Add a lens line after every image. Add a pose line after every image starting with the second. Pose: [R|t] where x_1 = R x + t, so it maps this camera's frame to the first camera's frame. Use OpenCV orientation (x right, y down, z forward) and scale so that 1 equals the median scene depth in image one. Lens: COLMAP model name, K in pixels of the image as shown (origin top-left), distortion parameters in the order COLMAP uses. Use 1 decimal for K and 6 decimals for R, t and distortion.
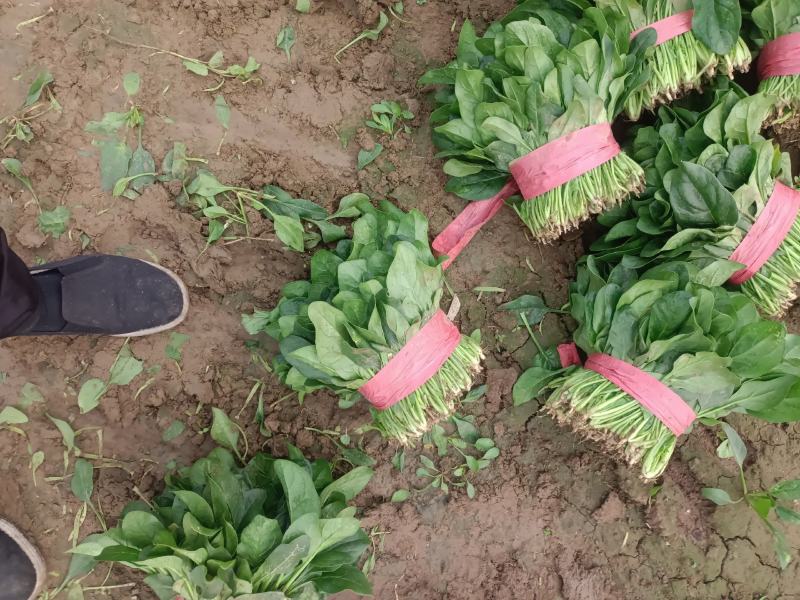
lens RADIAL K [[583.2, 0, 399.3], [0, 583.2, 308.5], [0, 0, 1]] dist [0.029696, -0.043780]
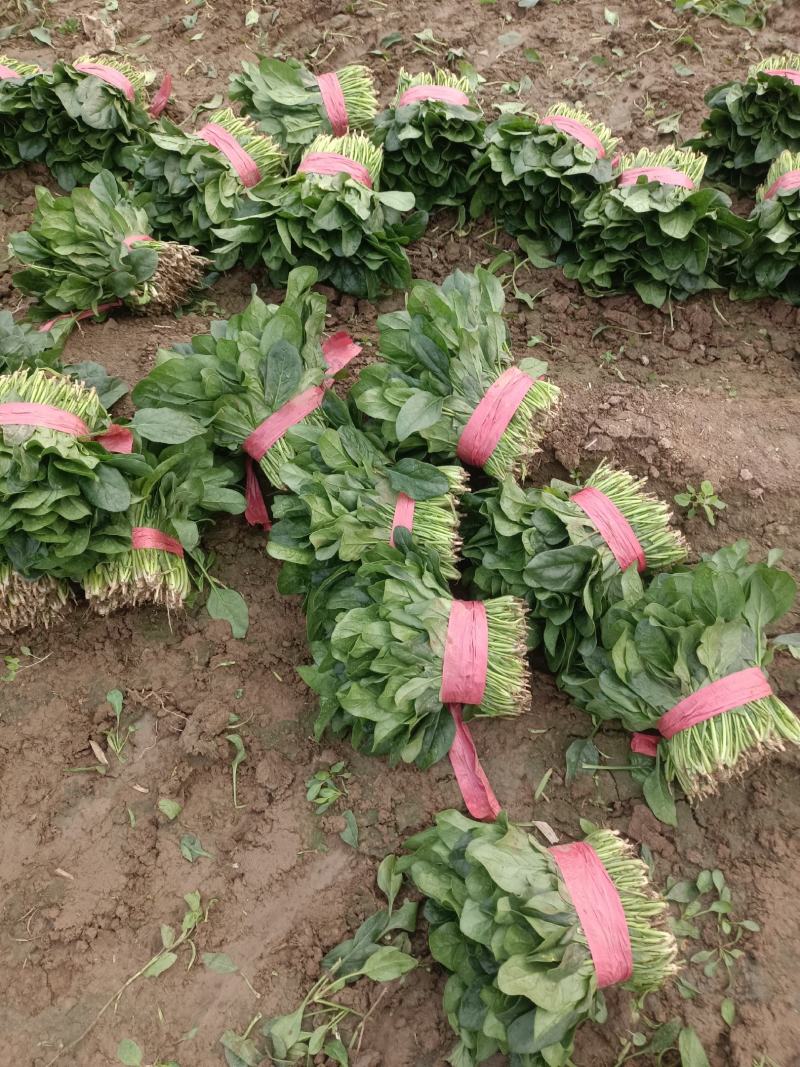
lens RADIAL K [[777.8, 0, 392.9], [0, 777.8, 529.4], [0, 0, 1]] dist [0.029696, -0.043780]
pose [[0.493839, -0.798563, 0.344123, -0.072534], [0.869300, 0.443839, -0.217541, -0.166181], [0.020985, 0.406577, 0.913376, -0.321028]]
